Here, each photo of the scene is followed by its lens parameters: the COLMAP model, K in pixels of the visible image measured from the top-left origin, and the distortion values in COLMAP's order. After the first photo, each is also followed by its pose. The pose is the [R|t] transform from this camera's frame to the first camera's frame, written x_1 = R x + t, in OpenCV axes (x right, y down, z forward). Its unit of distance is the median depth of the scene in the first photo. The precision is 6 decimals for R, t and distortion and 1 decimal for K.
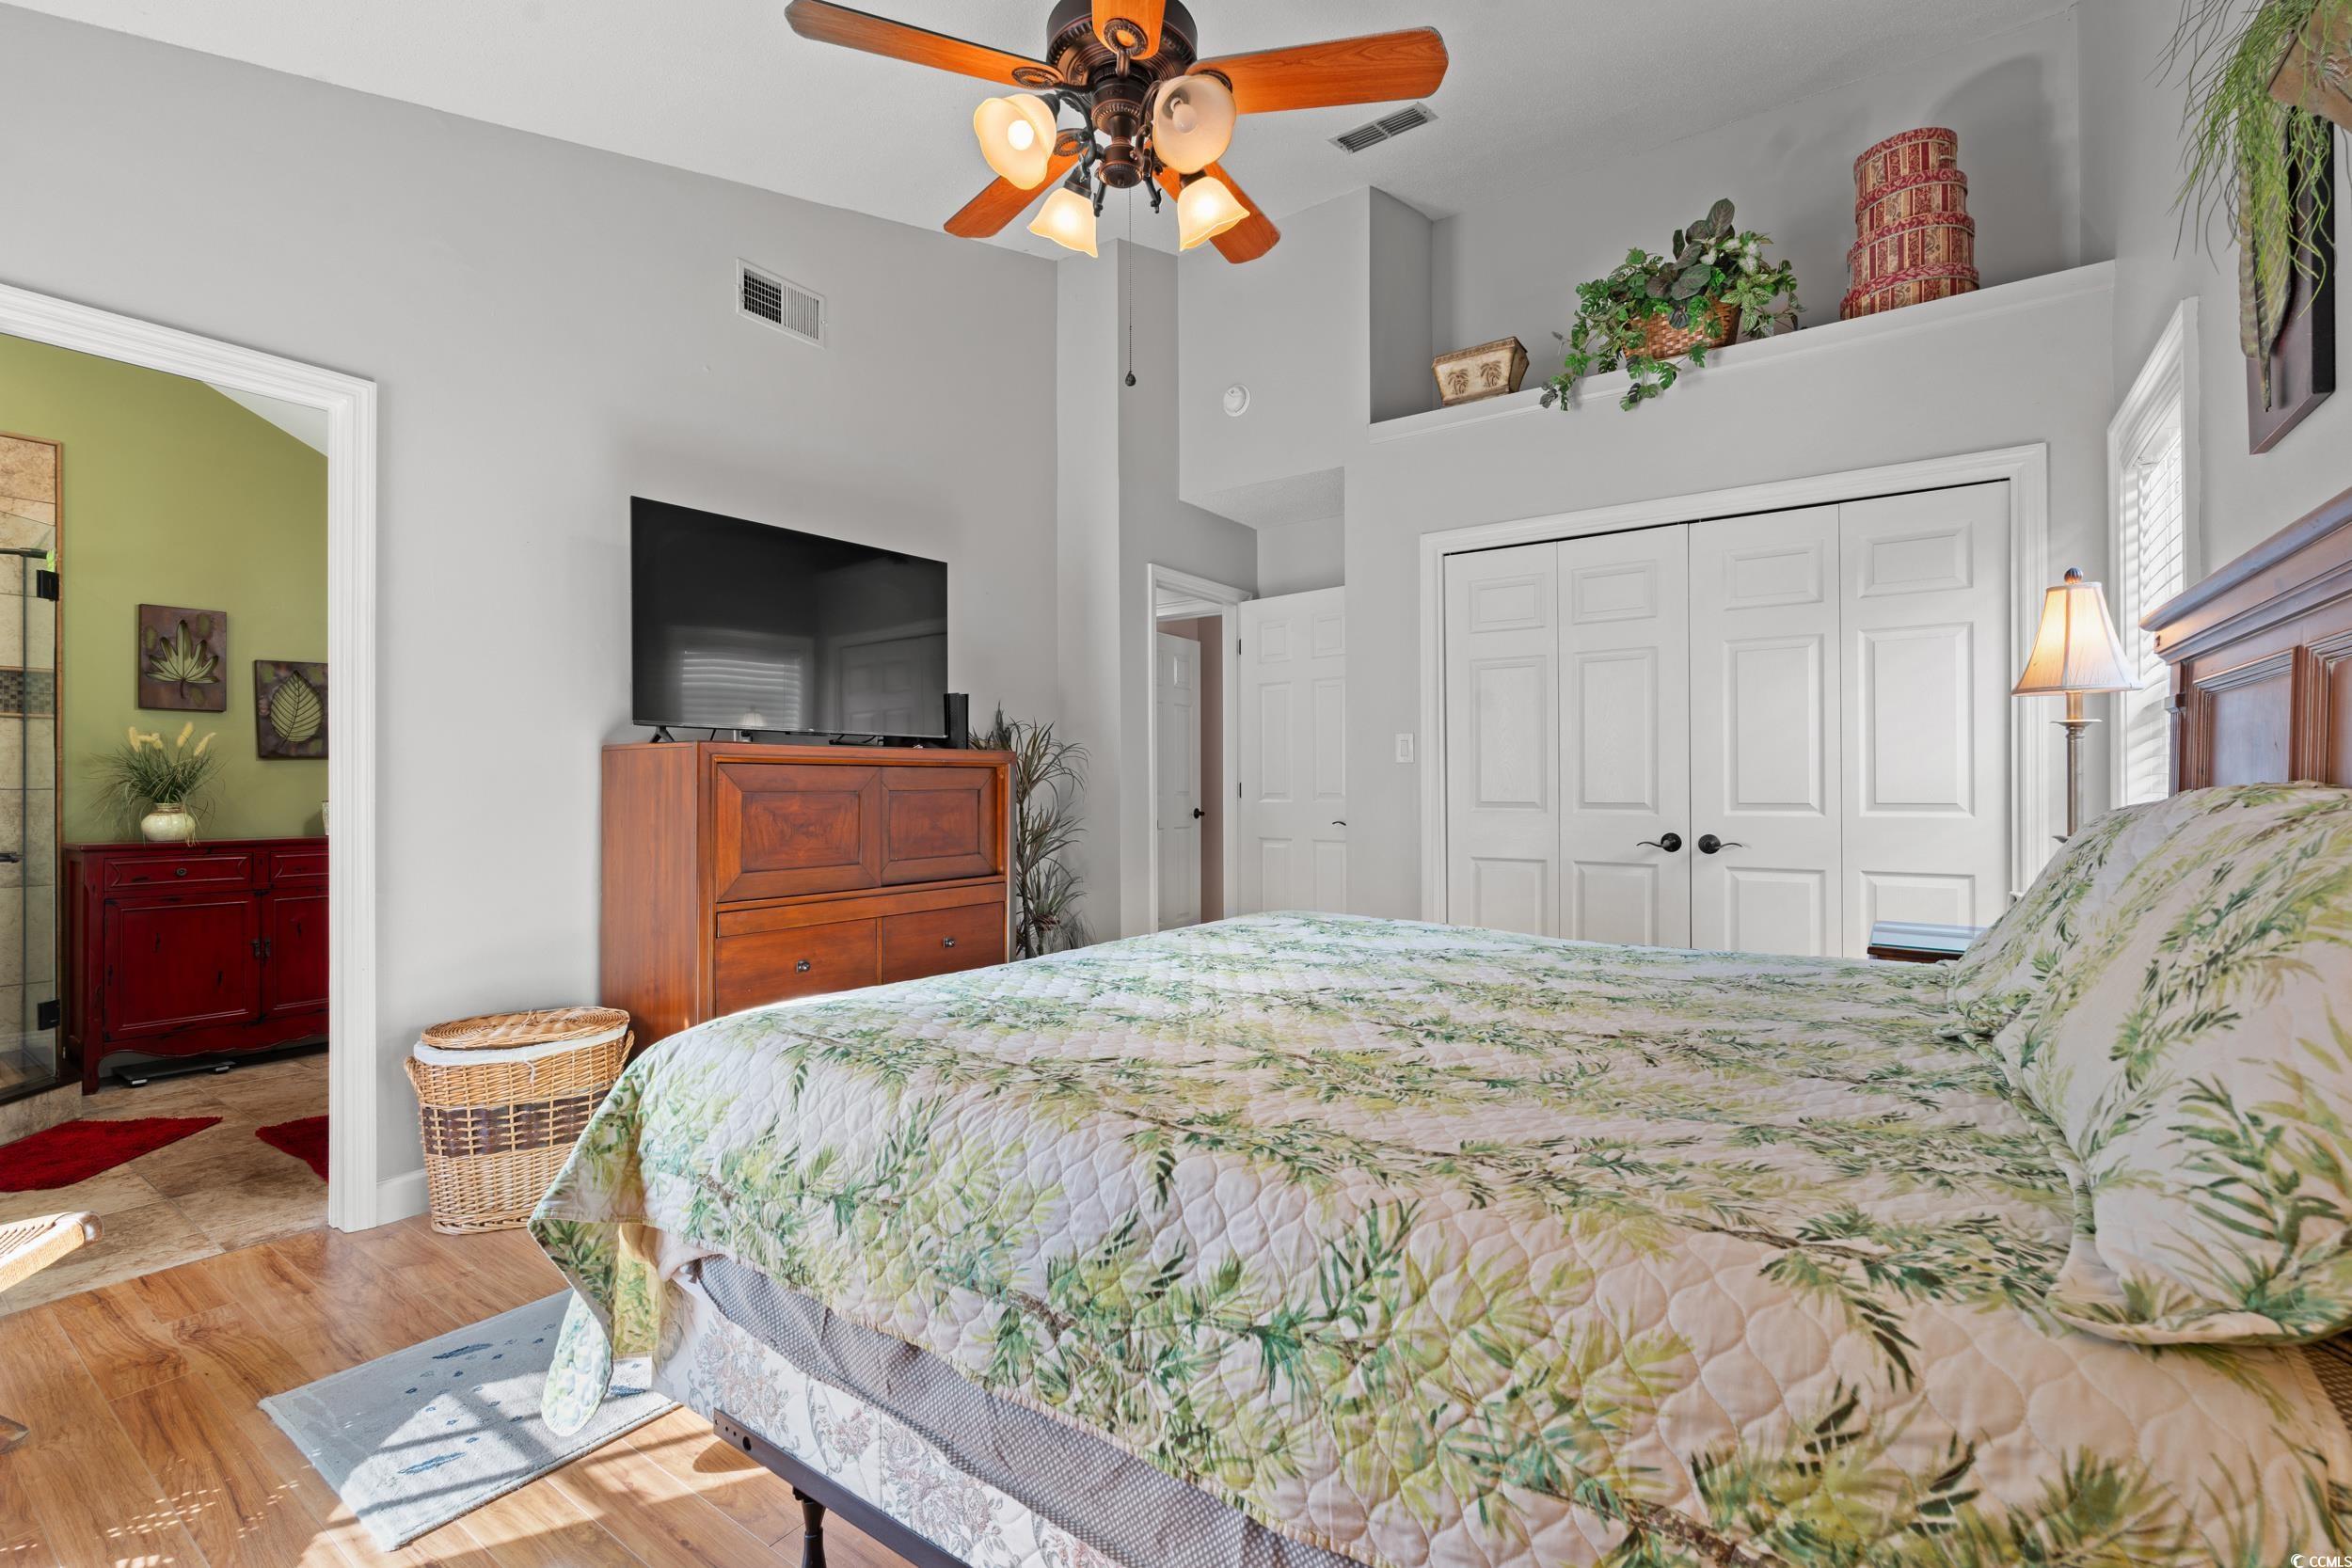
lens RADIAL K [[1028.2, 0, 1176.0], [0, 1028.2, 784.0], [0, 0, 1]] dist [-0.003096, -0.000170]
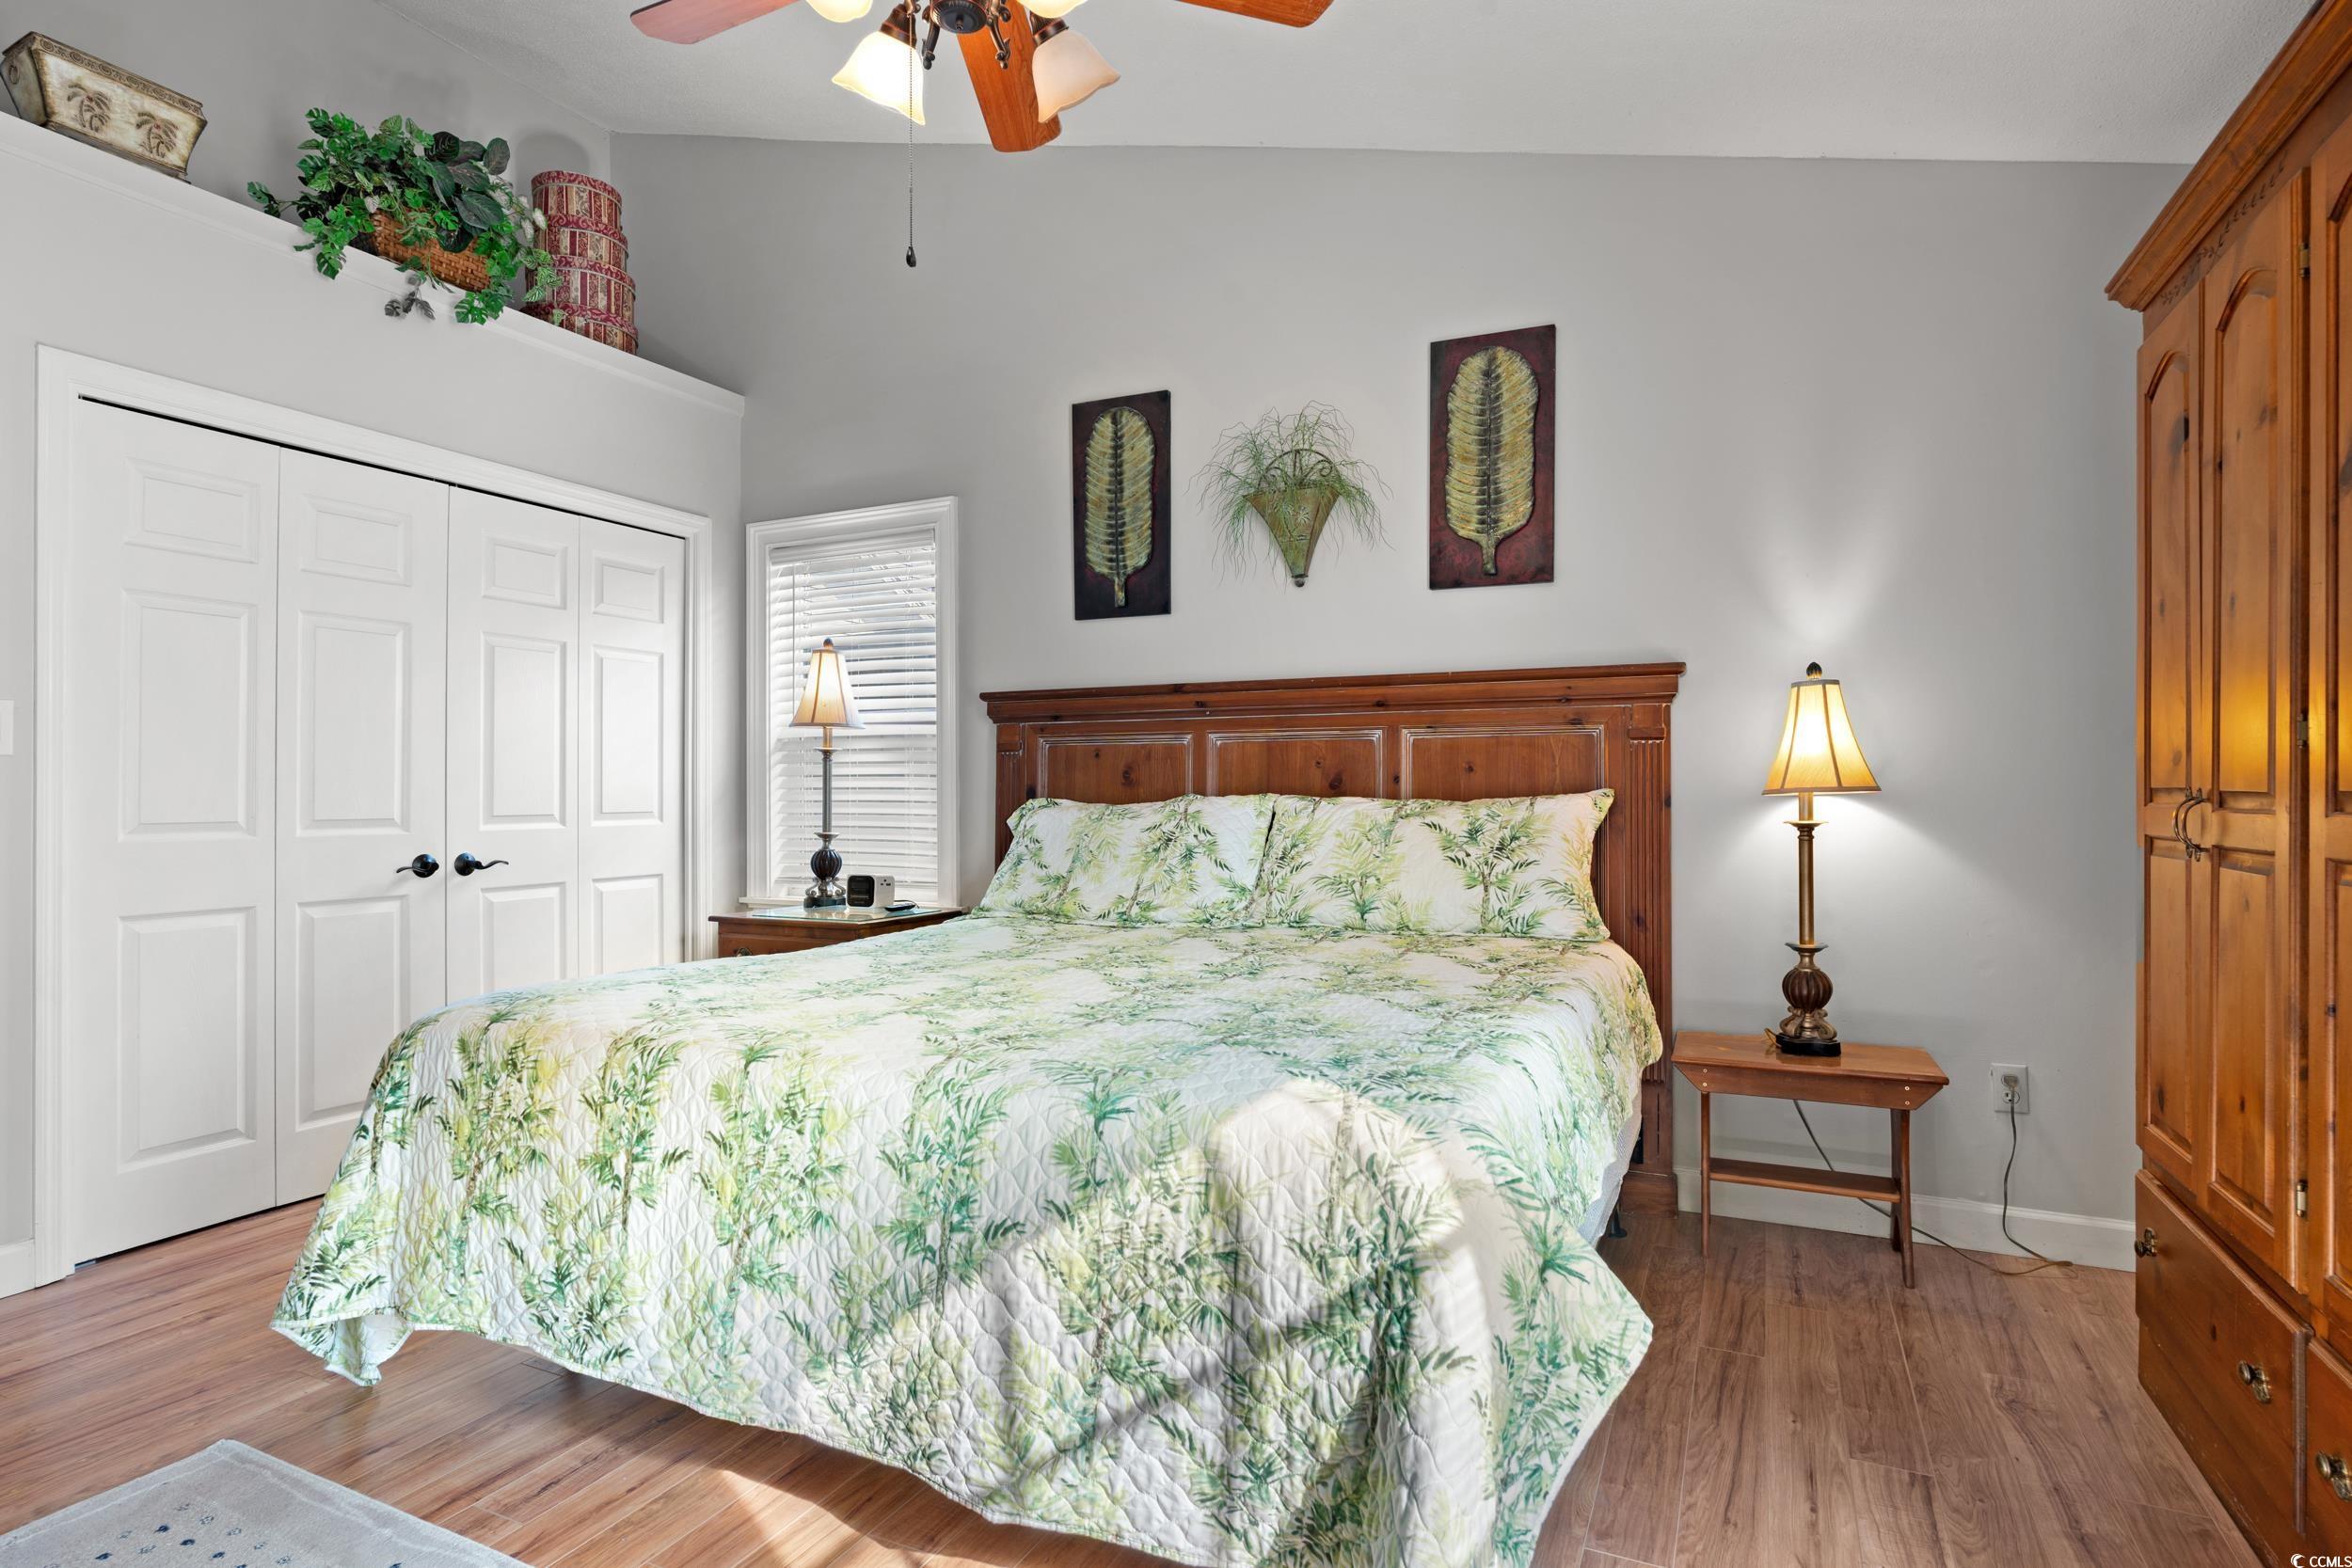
lens RADIAL K [[1212.2, 0, 1176.0], [0, 1212.2, 784.0], [0, 0, 1]] dist [-0.000957, 0.000665]
pose [[-0.162660, 0.004481, 0.986672, -2.118263], [-0.000091, 0.999990, -0.004557, -0.015211], [-0.986682, -0.000831, -0.162658, 2.106540]]
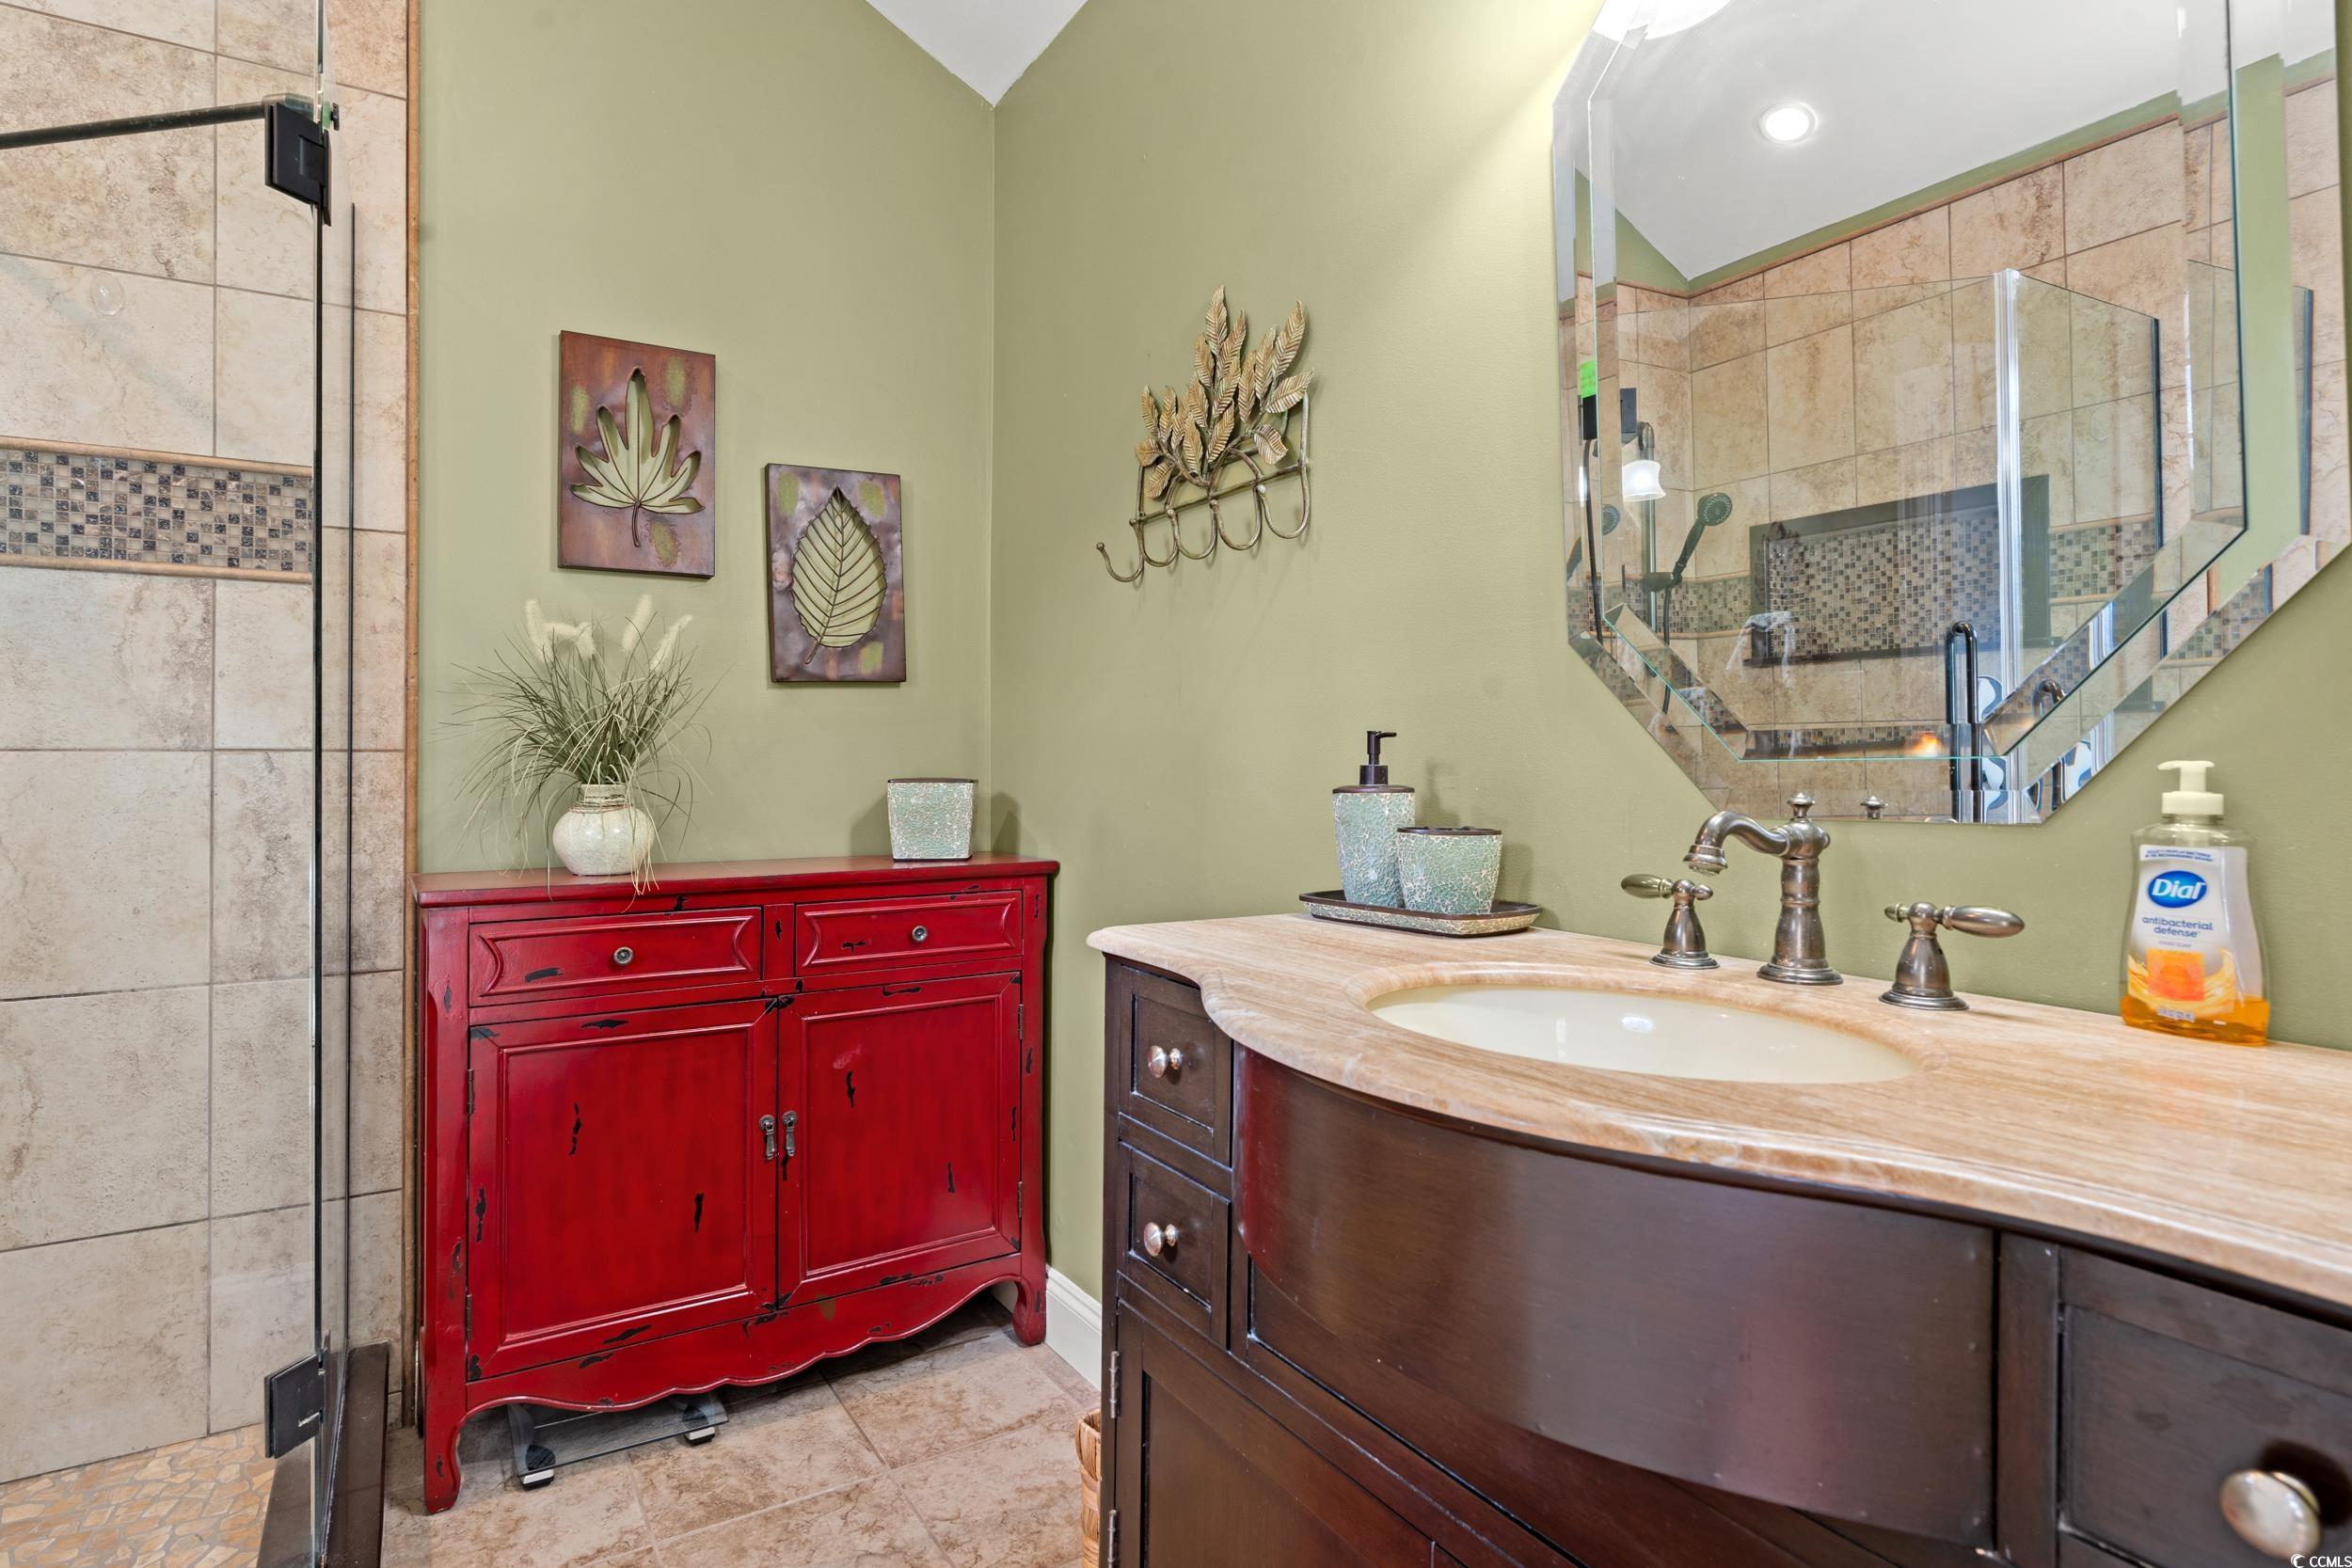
lens RADIAL K [[1222.8, 0, 1180.8], [0, 1222.8, 748.9], [0, 0, 1]] dist [-0.004289, -0.000255]
pose [[0.924052, 0.002203, -0.382261, -0.523431], [-0.002798, 0.999996, -0.001001, 0.003662], [0.382257, 0.001995, 0.924054, 0.573227]]
